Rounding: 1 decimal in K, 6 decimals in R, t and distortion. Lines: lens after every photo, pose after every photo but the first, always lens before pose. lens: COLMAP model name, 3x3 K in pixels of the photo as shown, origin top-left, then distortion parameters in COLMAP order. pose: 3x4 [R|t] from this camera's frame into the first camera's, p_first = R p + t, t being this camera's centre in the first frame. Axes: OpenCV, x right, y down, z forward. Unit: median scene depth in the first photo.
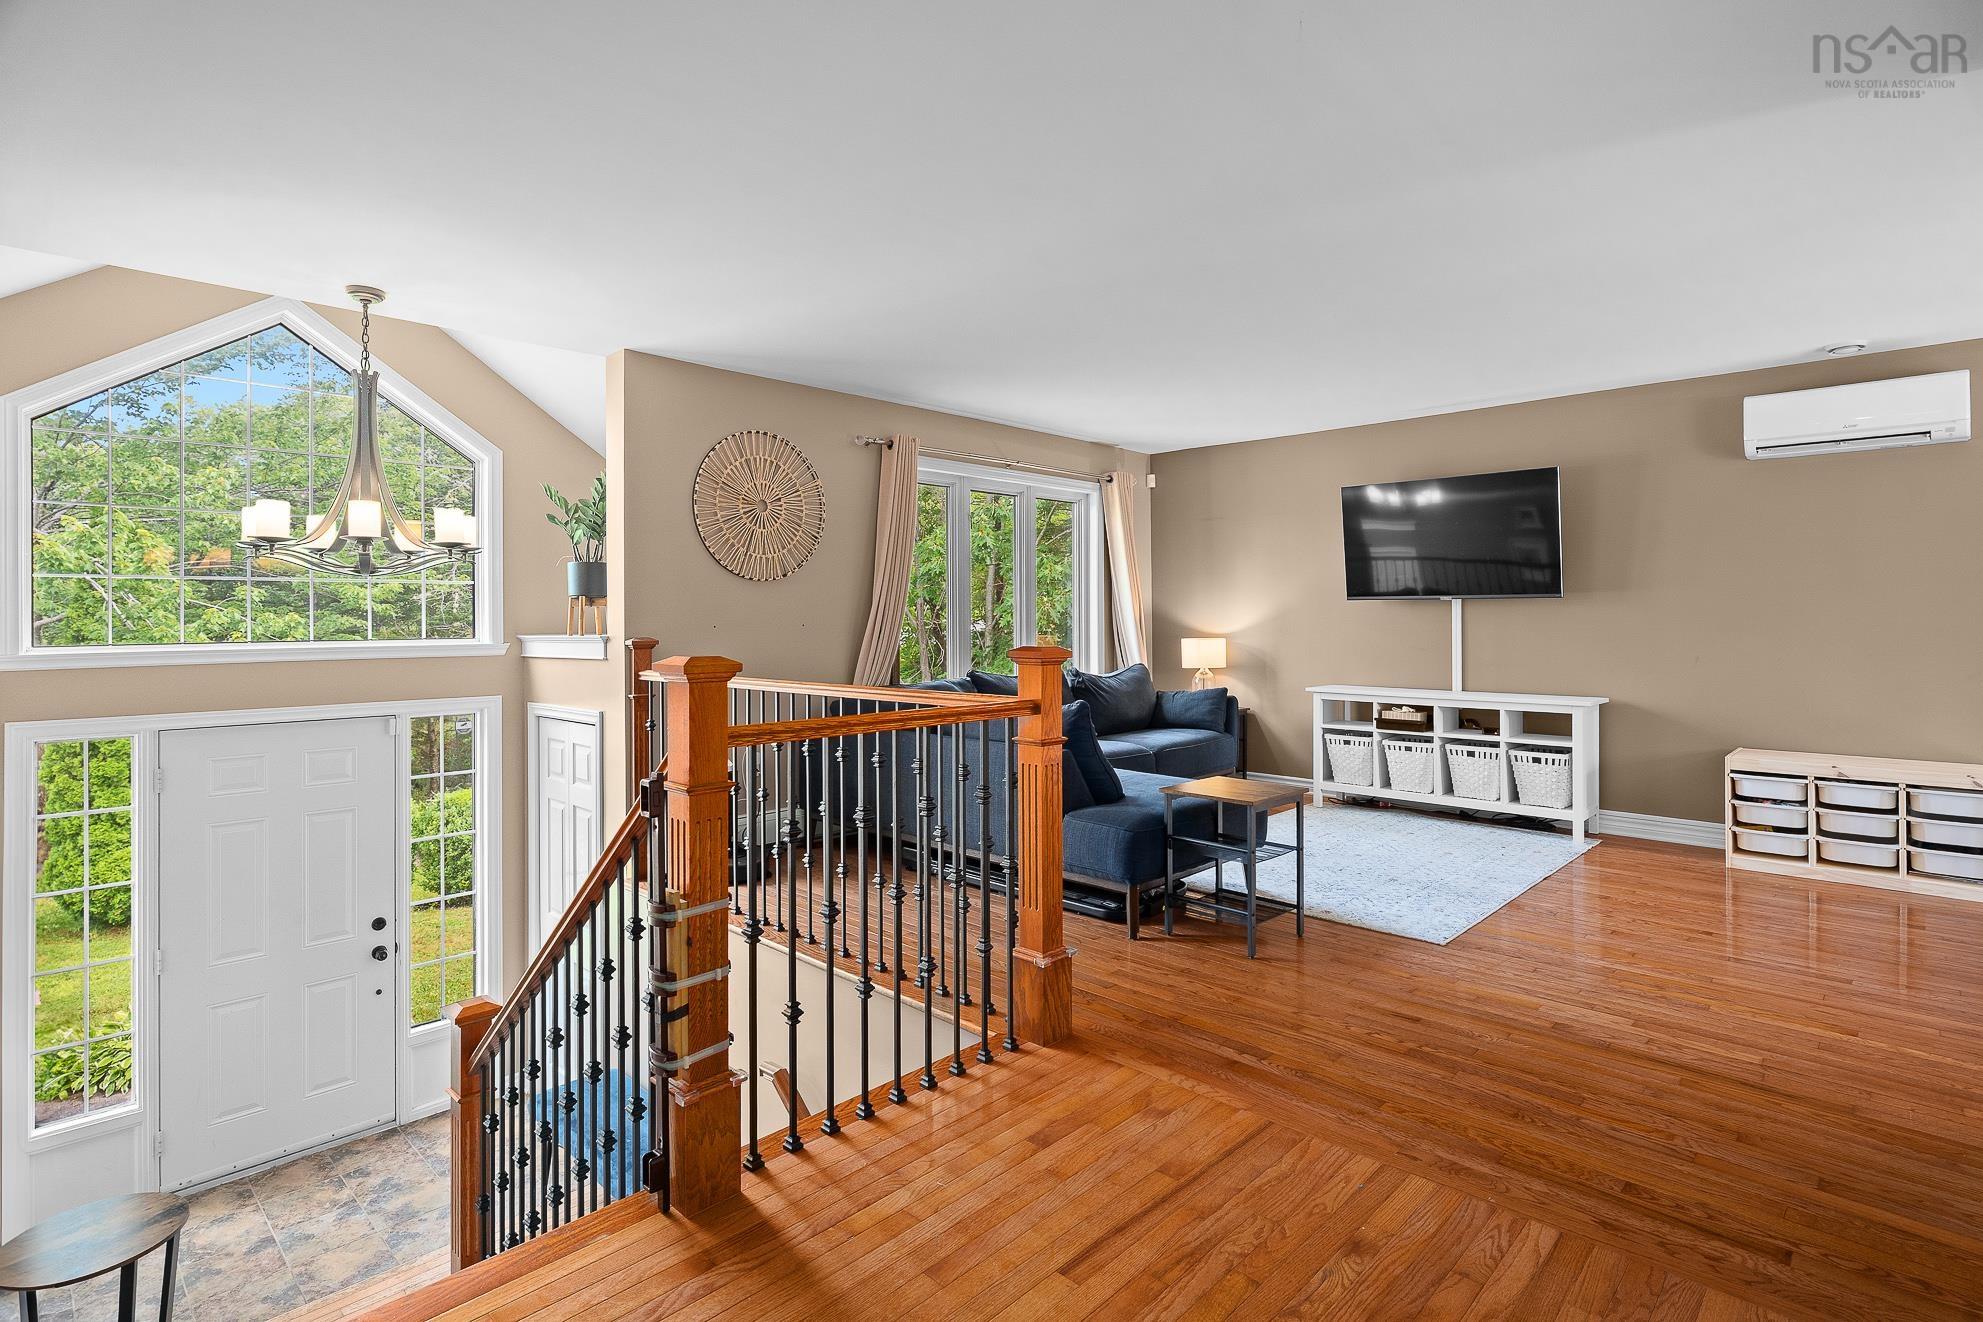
lens RADIAL K [[976.1, 0, 991.5], [0, 976.1, 610.6], [0, 0, 1]] dist [-0.000243, -0.000002]
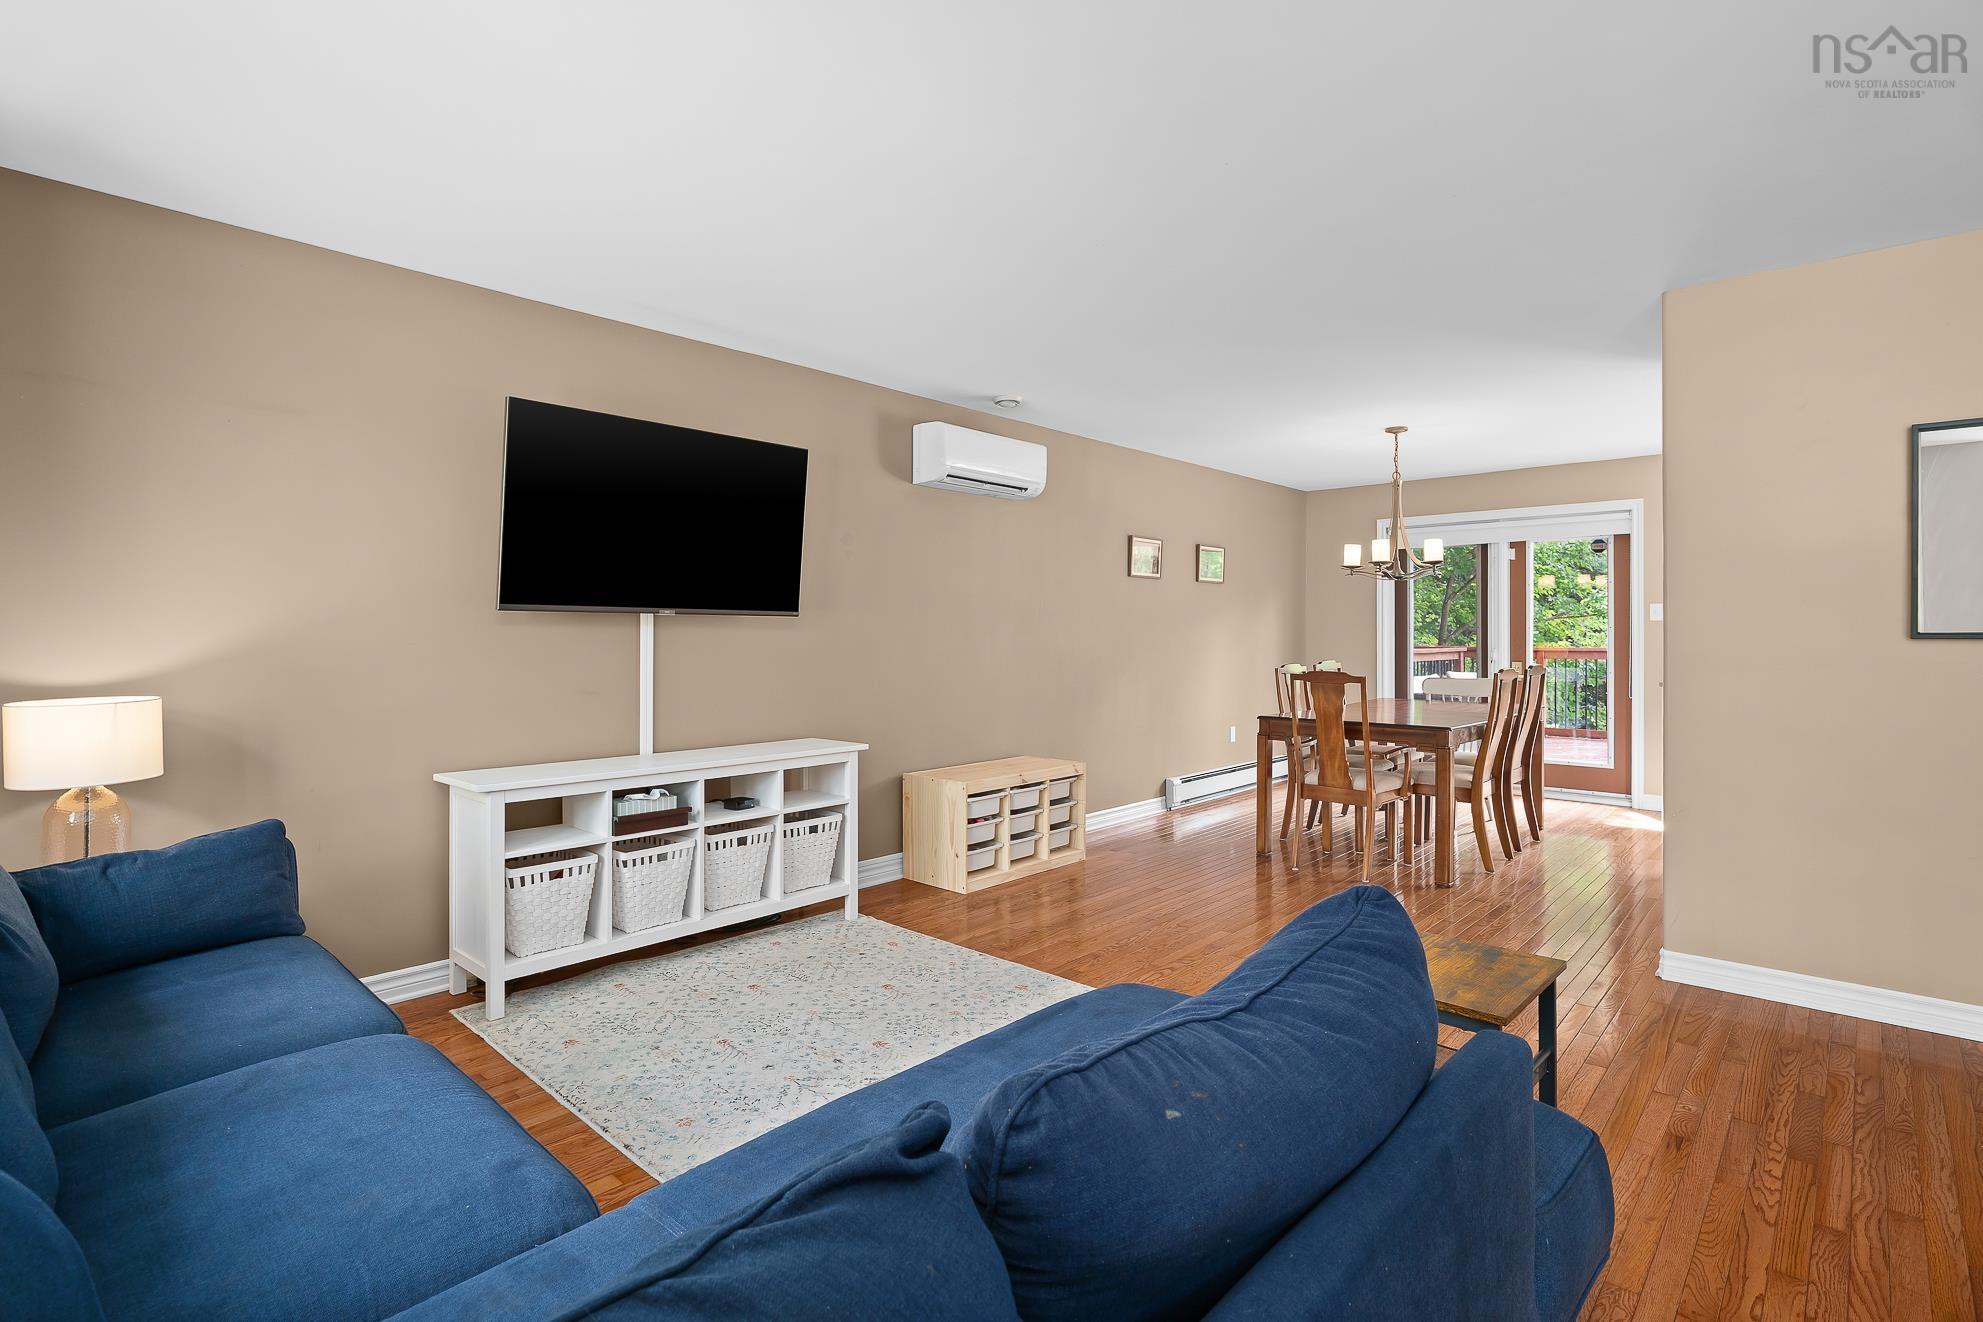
lens RADIAL K [[963.5, 0, 985.3], [0, 963.5, 618.4], [0, 0, 1]] dist [-0.005626, -0.001536]
pose [[-0.042897, 0.021379, 0.998851, -0.203346], [-0.014152, 0.999658, -0.022004, 0.003281], [-0.998979, -0.015080, -0.042580, 0.919128]]
